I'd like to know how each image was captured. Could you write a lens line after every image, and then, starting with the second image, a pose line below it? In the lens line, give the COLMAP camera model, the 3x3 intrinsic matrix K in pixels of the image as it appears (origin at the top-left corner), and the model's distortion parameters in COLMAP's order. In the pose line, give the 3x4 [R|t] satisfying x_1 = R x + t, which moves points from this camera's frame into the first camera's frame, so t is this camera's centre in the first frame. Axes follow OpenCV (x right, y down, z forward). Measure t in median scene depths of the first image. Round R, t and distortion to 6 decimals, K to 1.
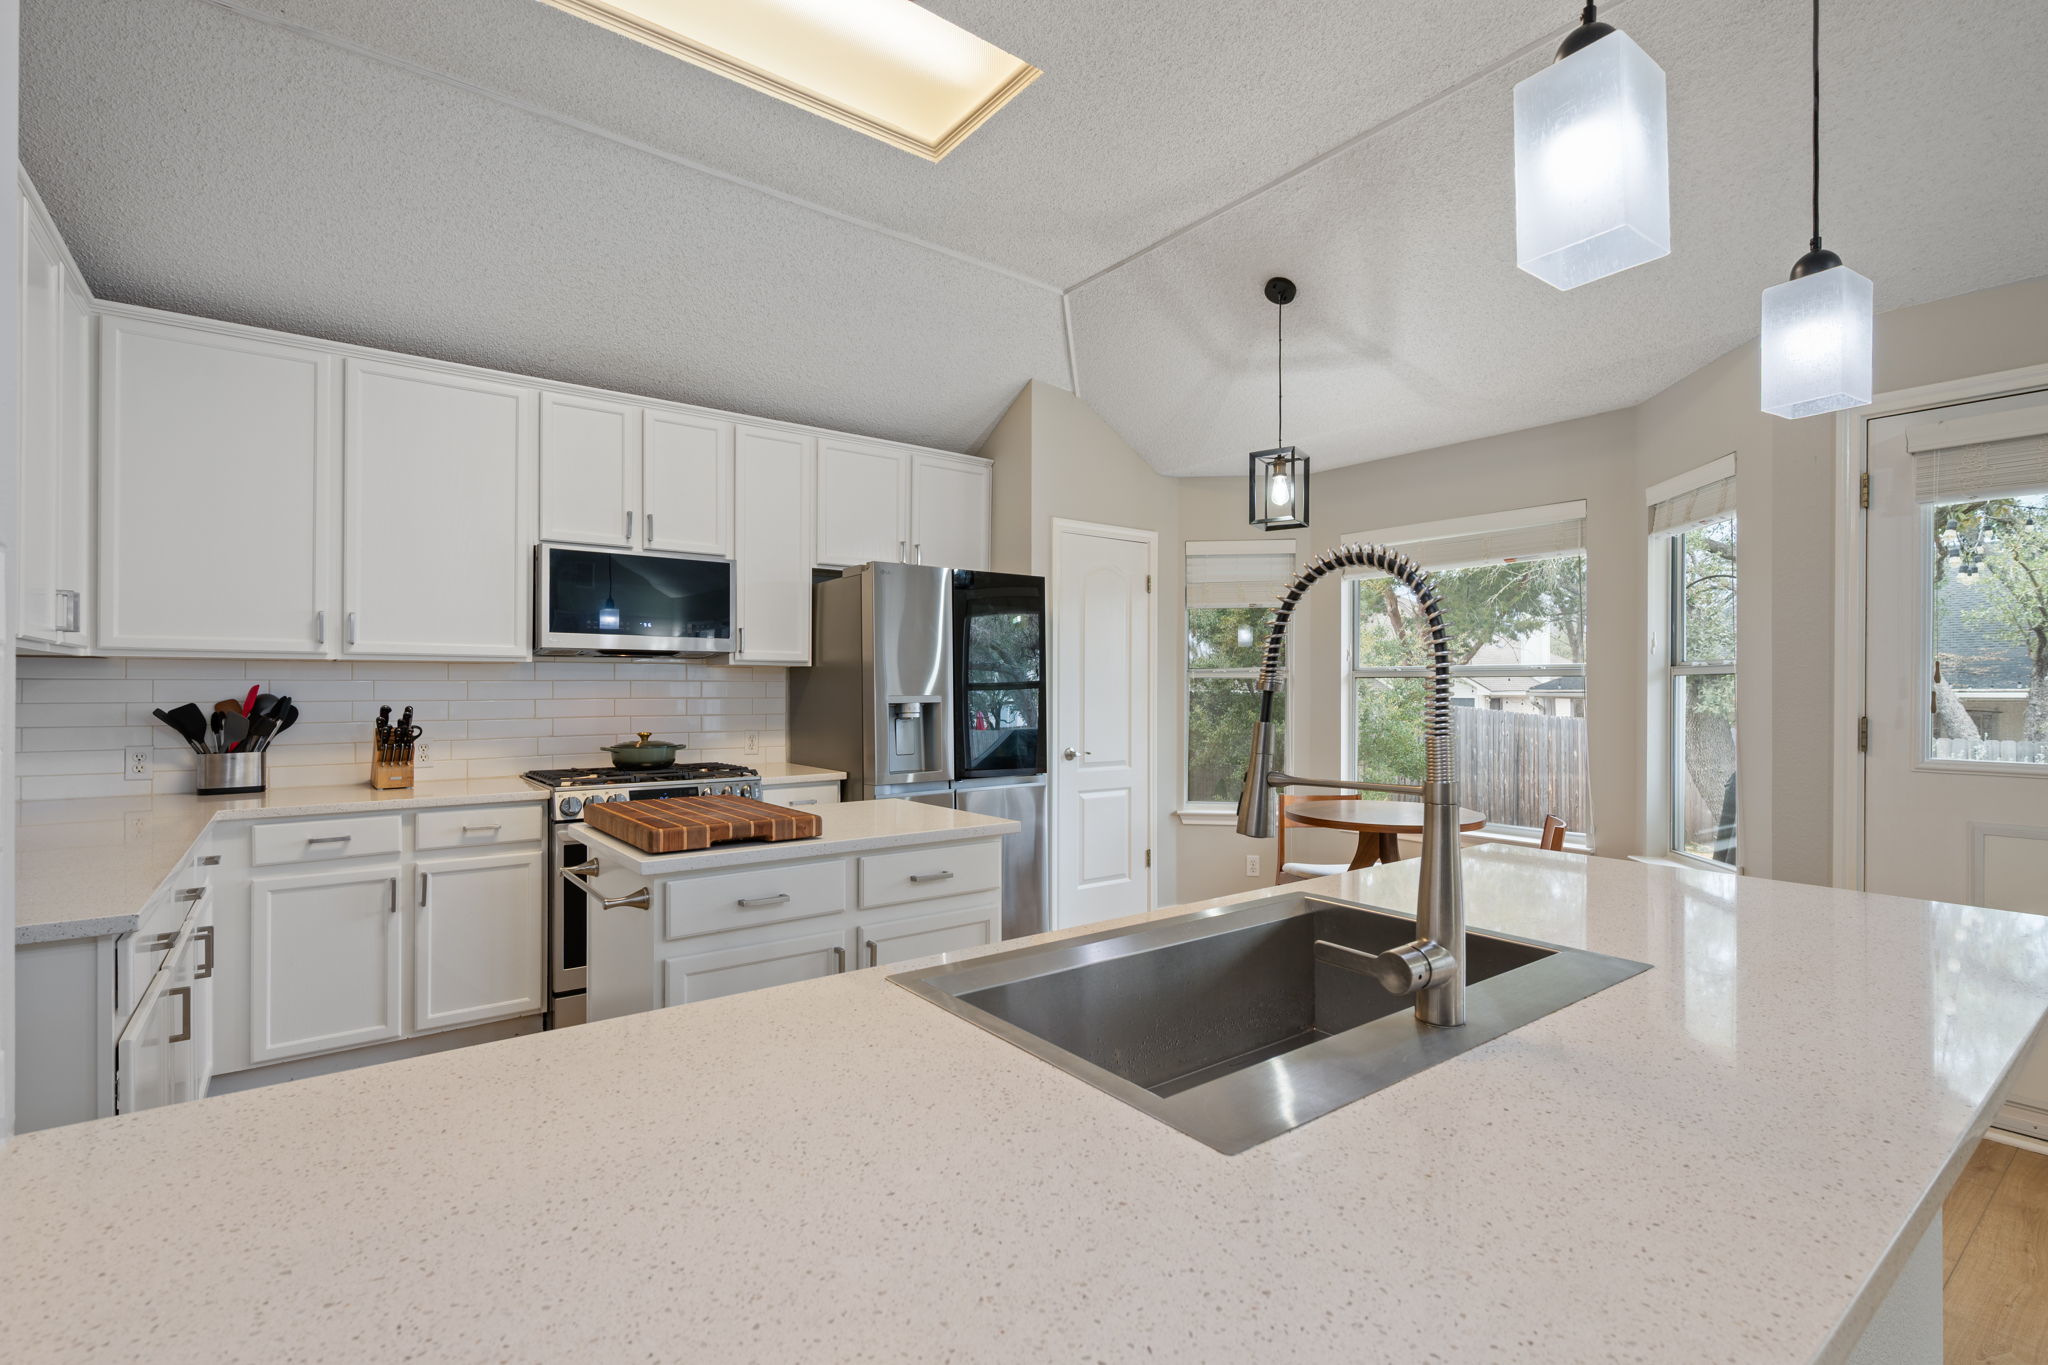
lens RADIAL K [[937.2, 0, 1024.0], [0, 937.2, 682.5], [0, 0, 1]] dist [-0.006895, -0.000456]
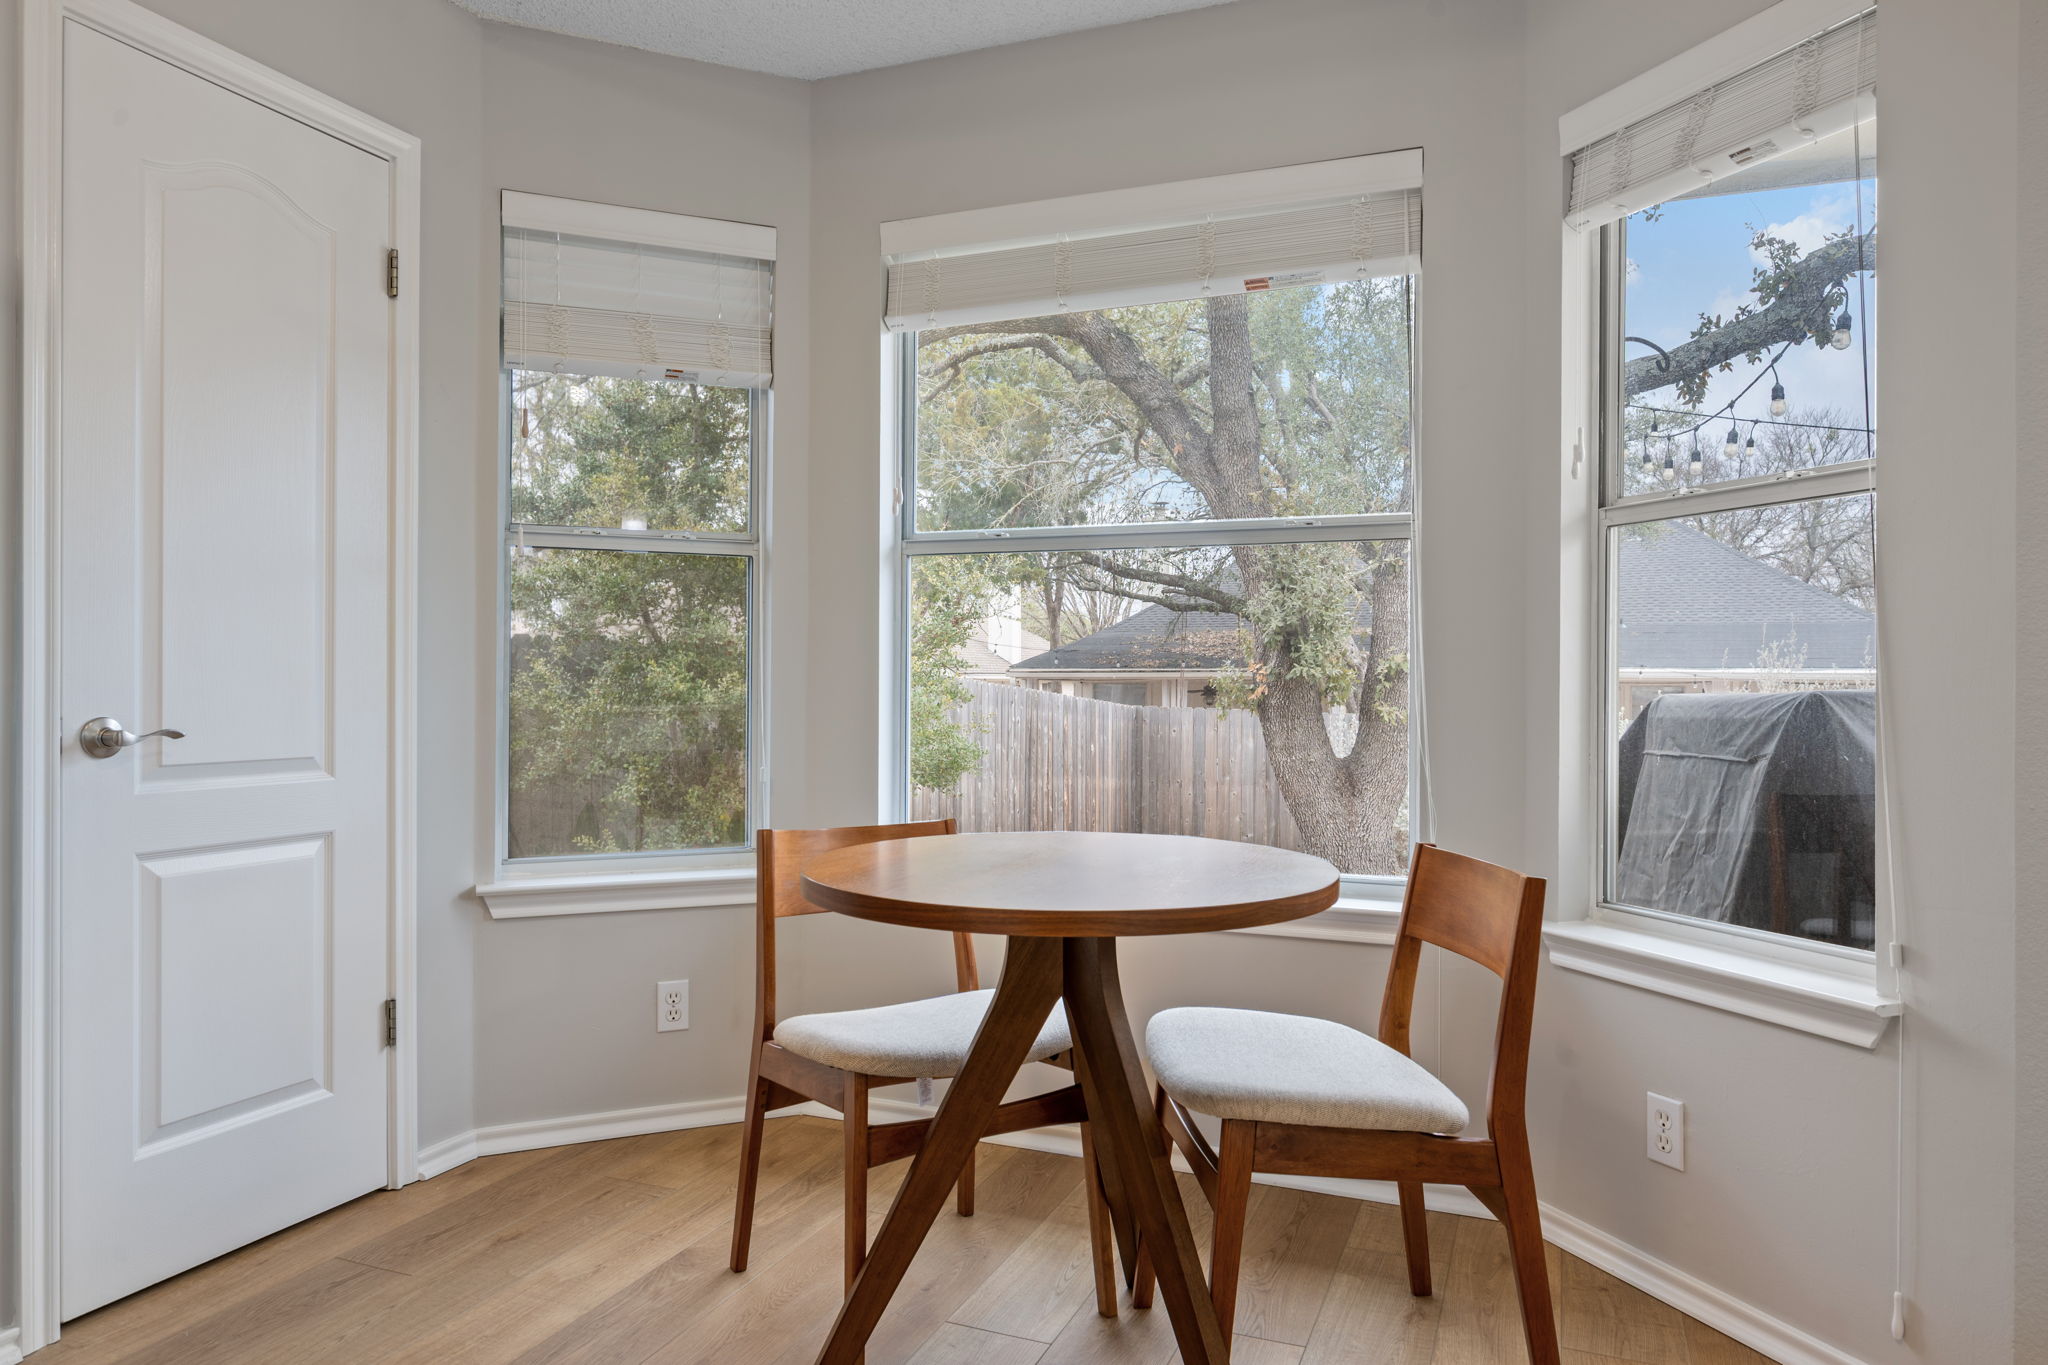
lens RADIAL K [[1301.8, 0, 1024.0], [0, 1301.8, 682.5], [0, 0, 1]] dist [-0.010755, -0.000217]
pose [[0.860825, 0.000214, 0.508901, 0.111197], [-0.004739, 0.999960, 0.007596, 0.062566], [-0.508879, -0.008950, 0.860791, 0.554120]]
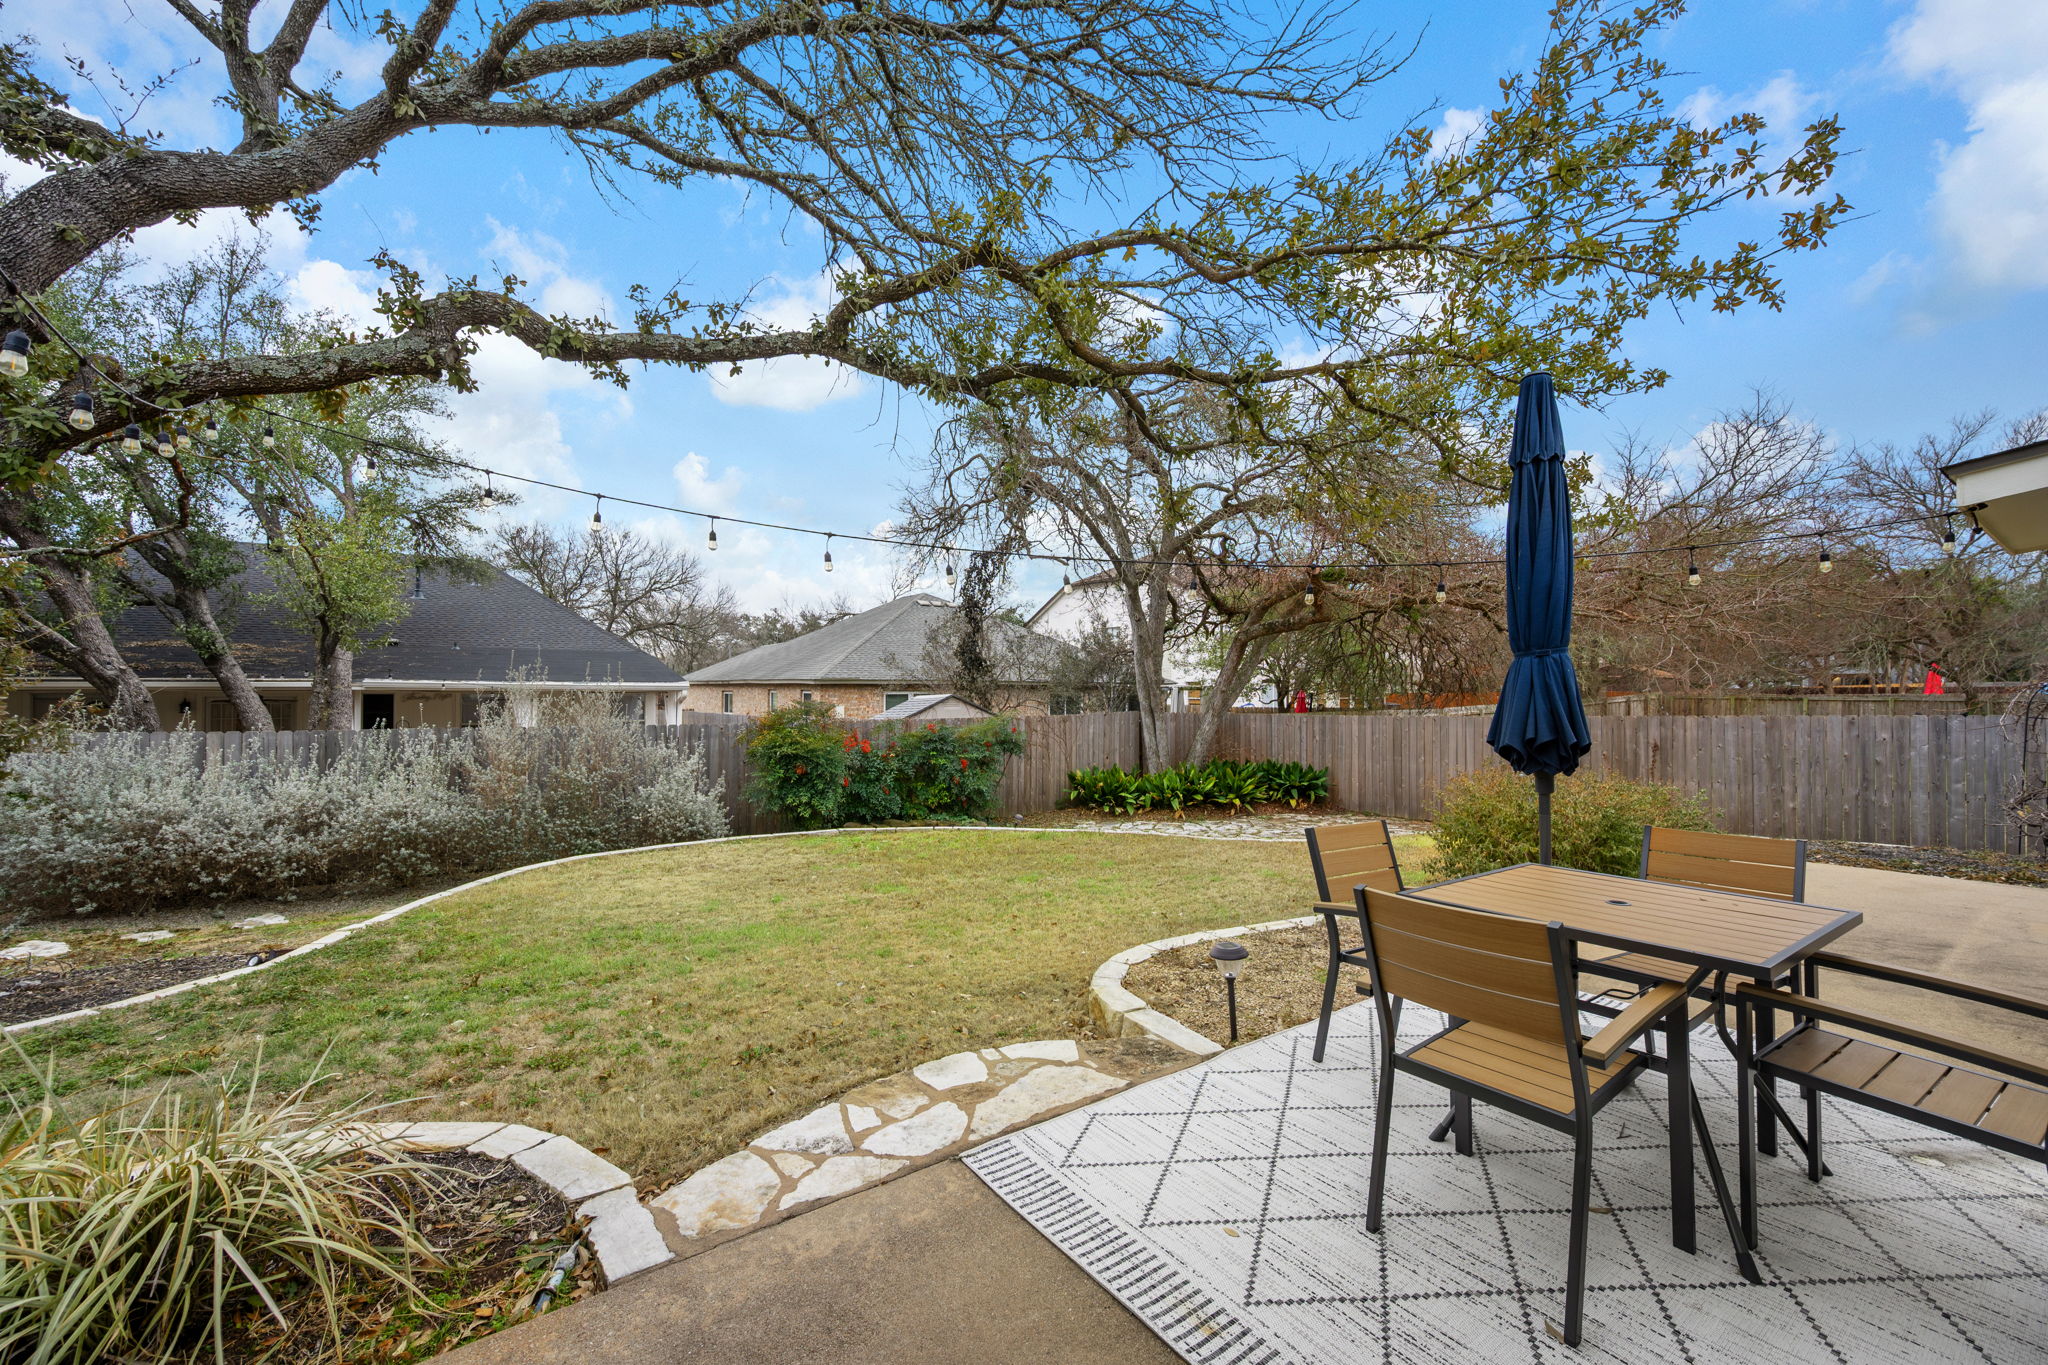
lens RADIAL K [[799.7, 0, 1024.0], [0, 799.7, 682.5], [0, 0, 1]] dist [-0.002246, -0.000077]
pose [[0.035258, 0.005279, 0.999364, 0.819115], [-0.011166, 0.999926, -0.004888, 0.030614], [-0.999316, -0.010987, 0.035314, 0.664831]]
